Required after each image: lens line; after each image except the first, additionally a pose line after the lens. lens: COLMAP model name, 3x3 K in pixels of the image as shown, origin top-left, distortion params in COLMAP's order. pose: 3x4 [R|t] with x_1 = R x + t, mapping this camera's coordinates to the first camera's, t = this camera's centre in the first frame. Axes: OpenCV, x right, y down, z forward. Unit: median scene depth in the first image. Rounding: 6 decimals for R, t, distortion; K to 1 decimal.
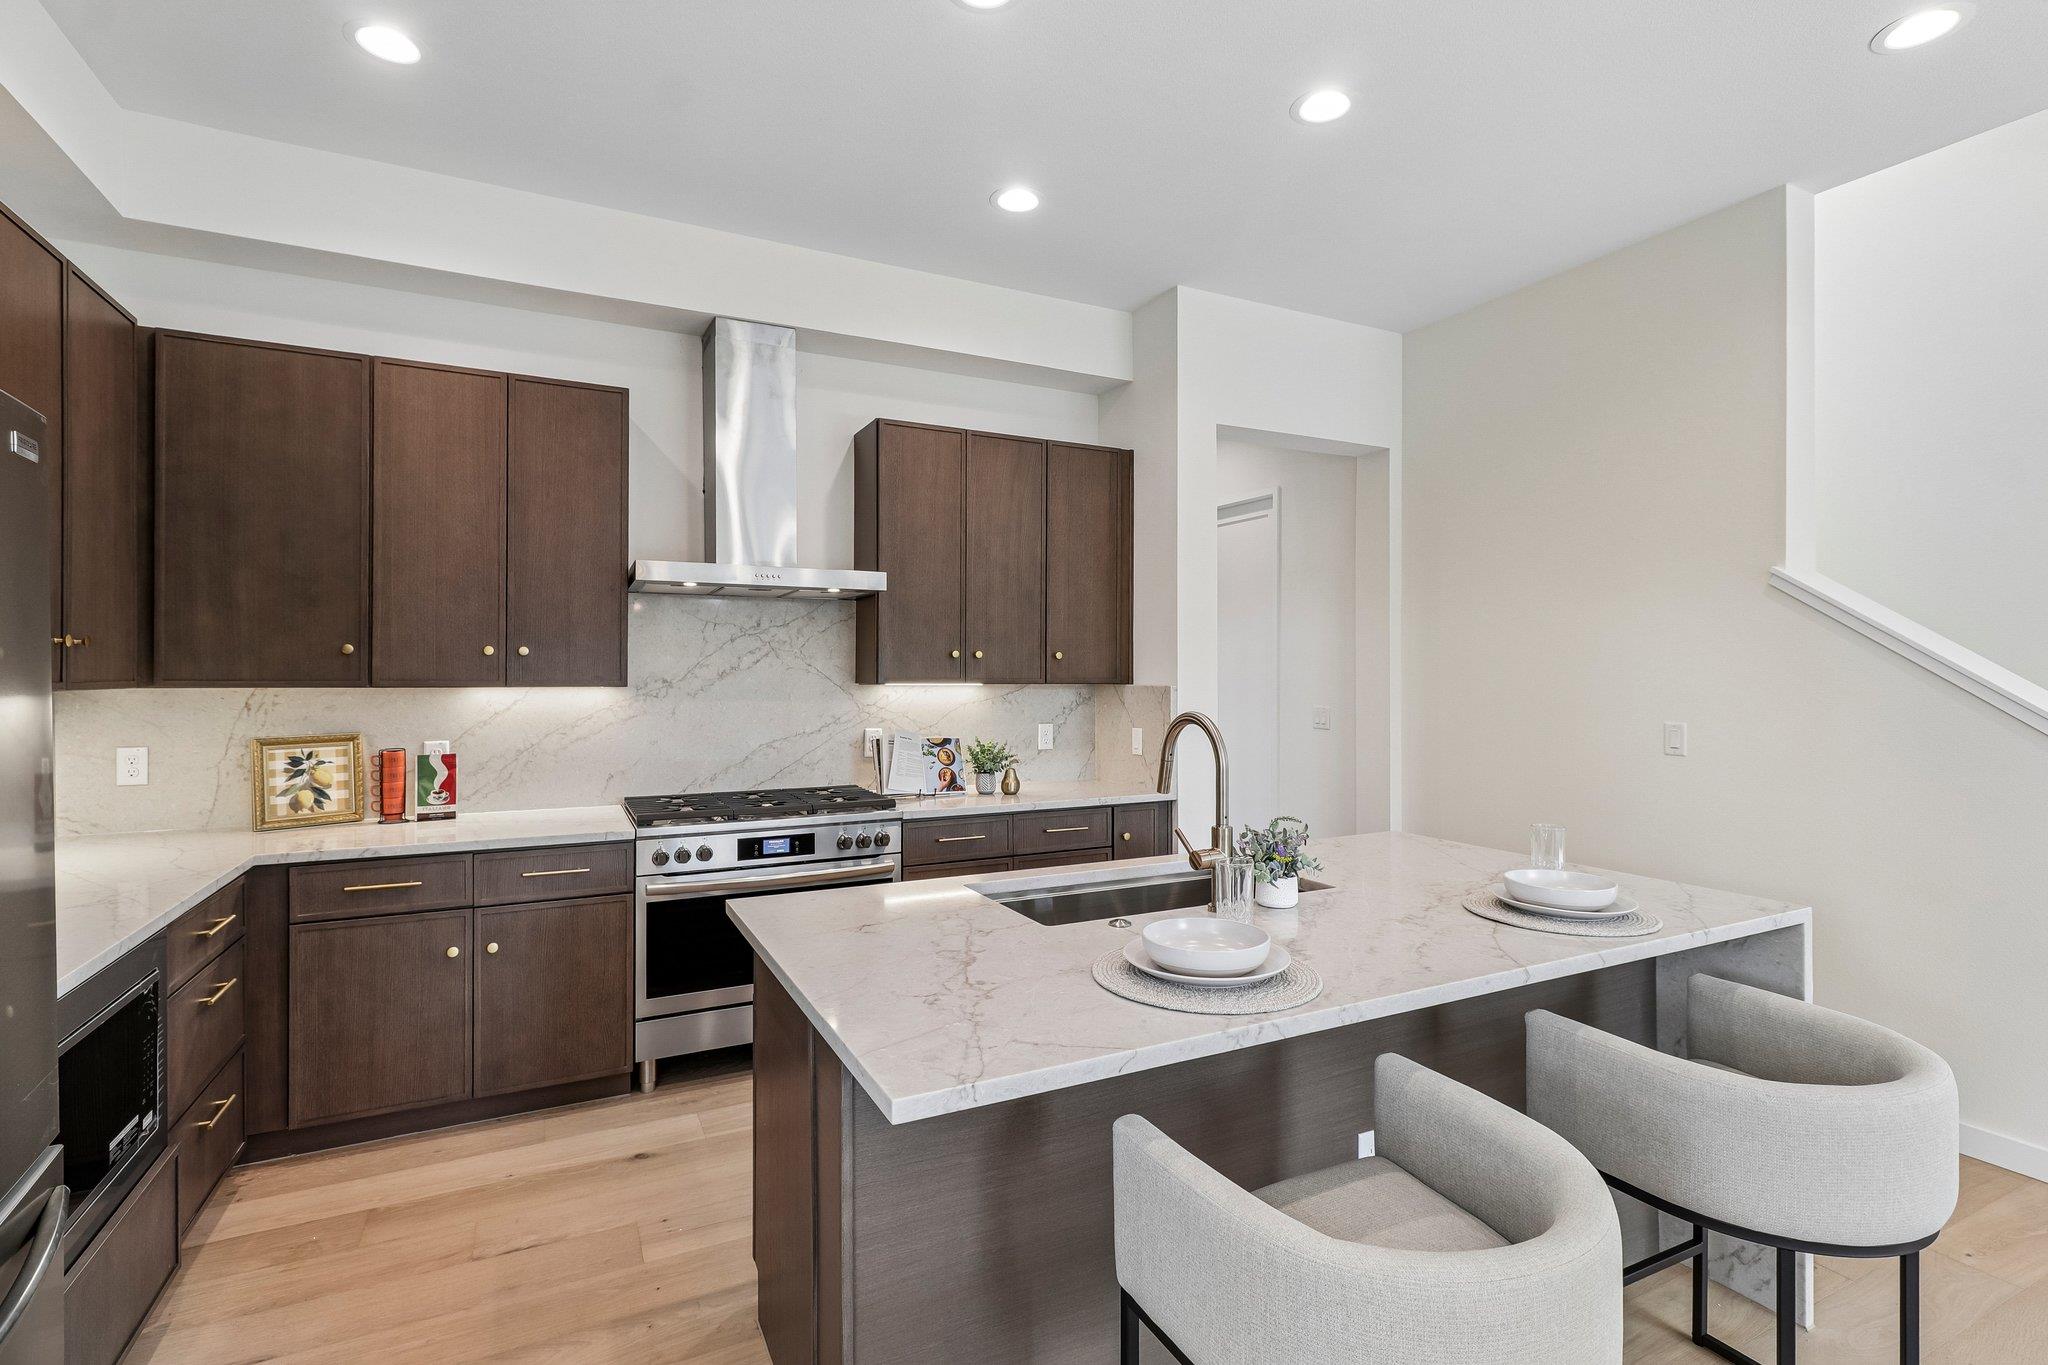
lens RADIAL K [[955.3, 0, 1024.4], [0, 955.3, 664.0], [0, 0, 1]] dist [0.006577, 0.001179]
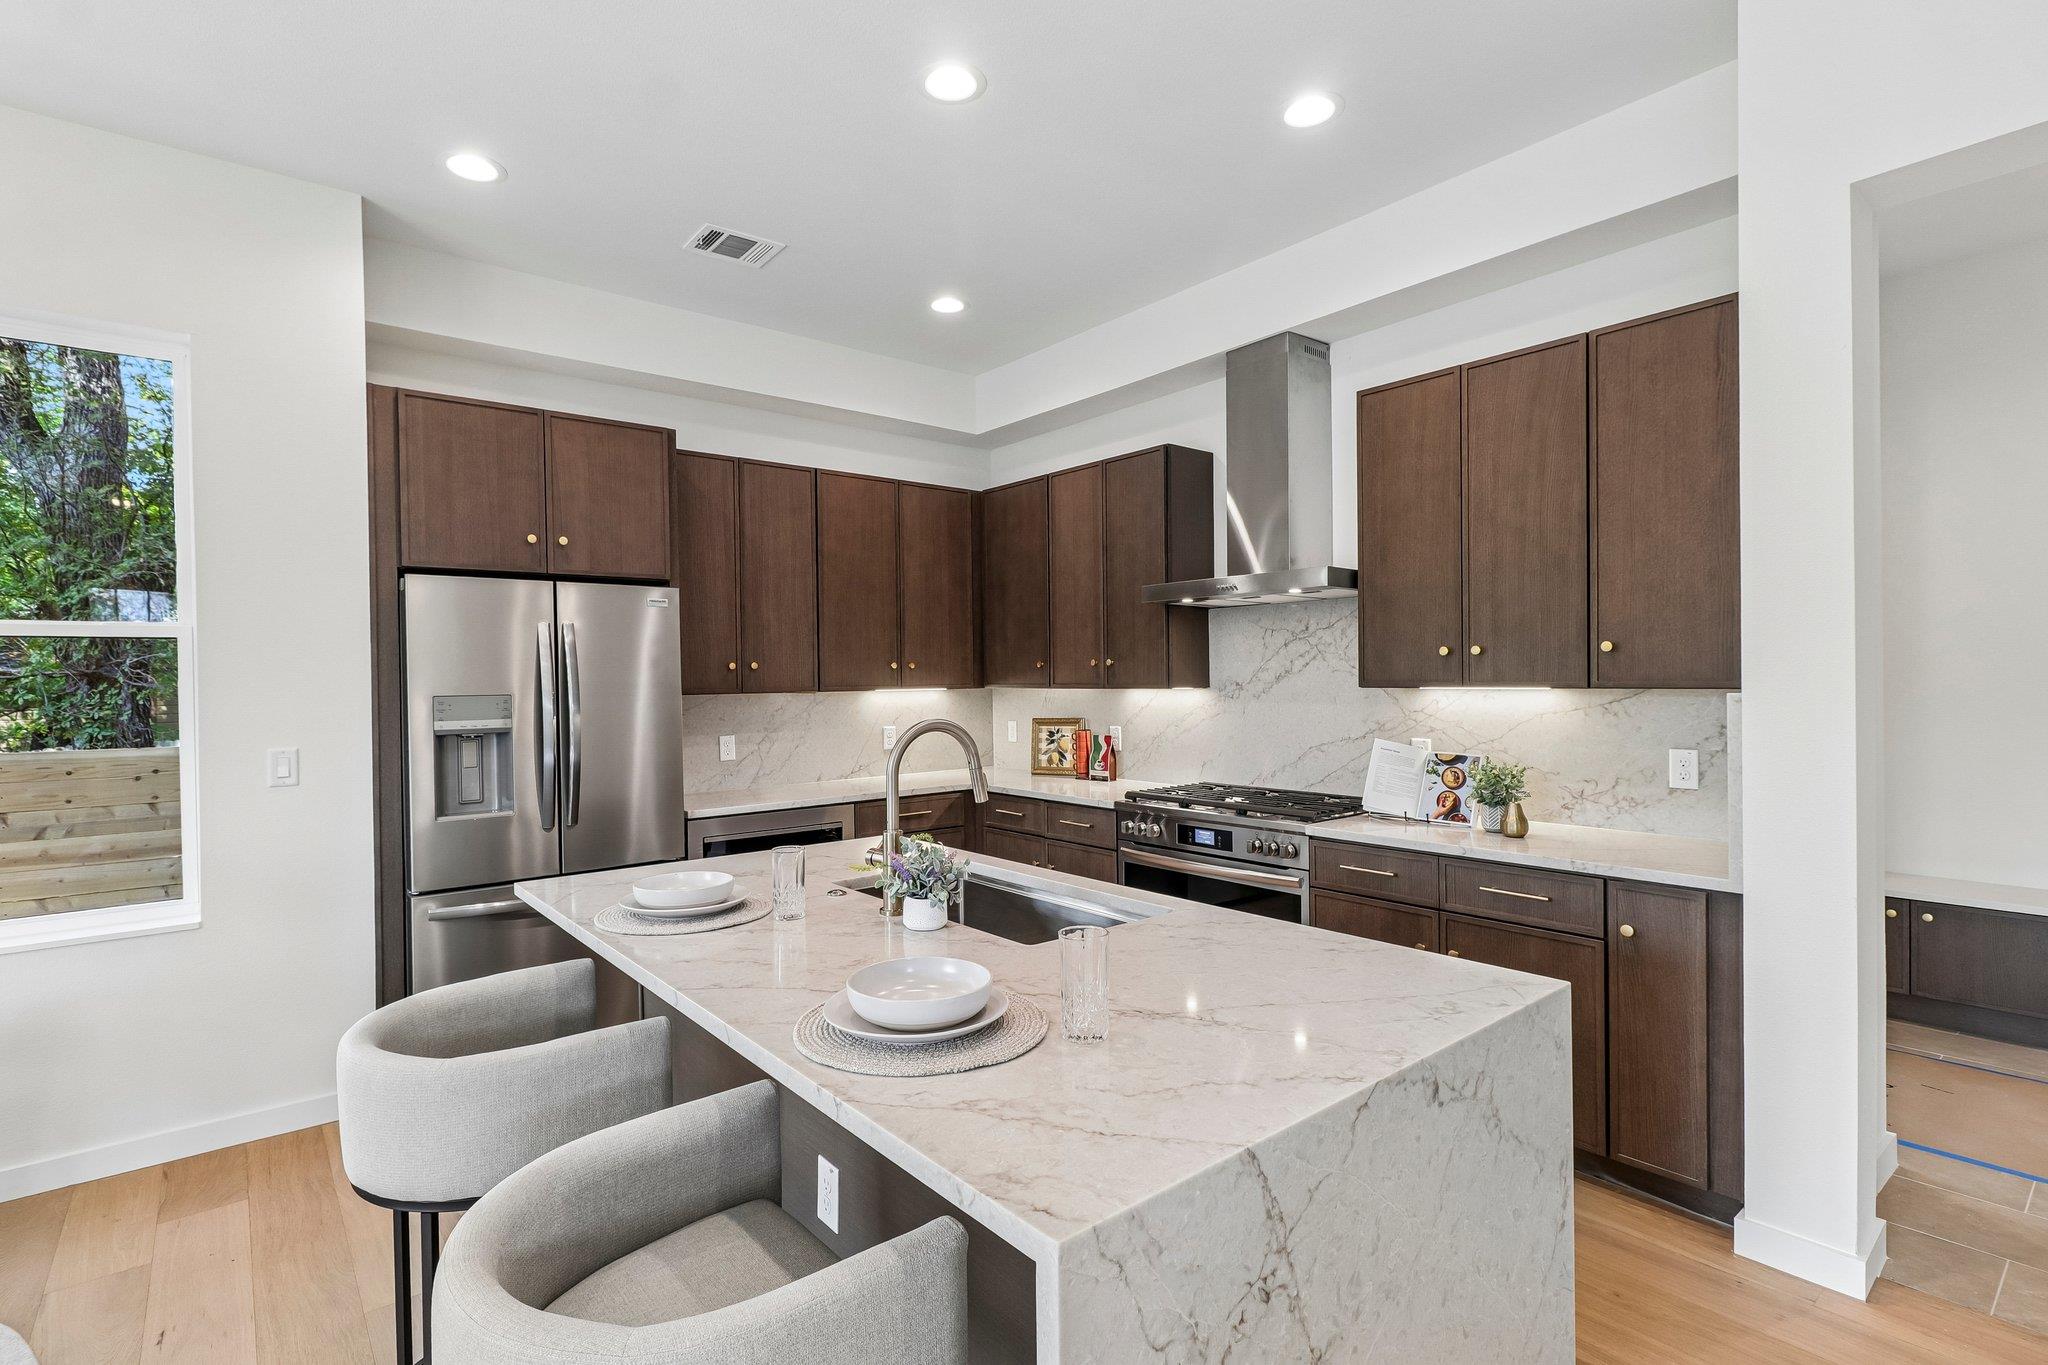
lens RADIAL K [[970.8, 0, 1024.0], [0, 970.8, 682.5], [0, 0, 1]] dist [0.003245, 0.000219]
pose [[0.222342, 0.000572, -0.974969, 0.671822], [0.021383, 0.999756, 0.005463, 0.004337], [0.974734, -0.022062, 0.222276, 0.489442]]
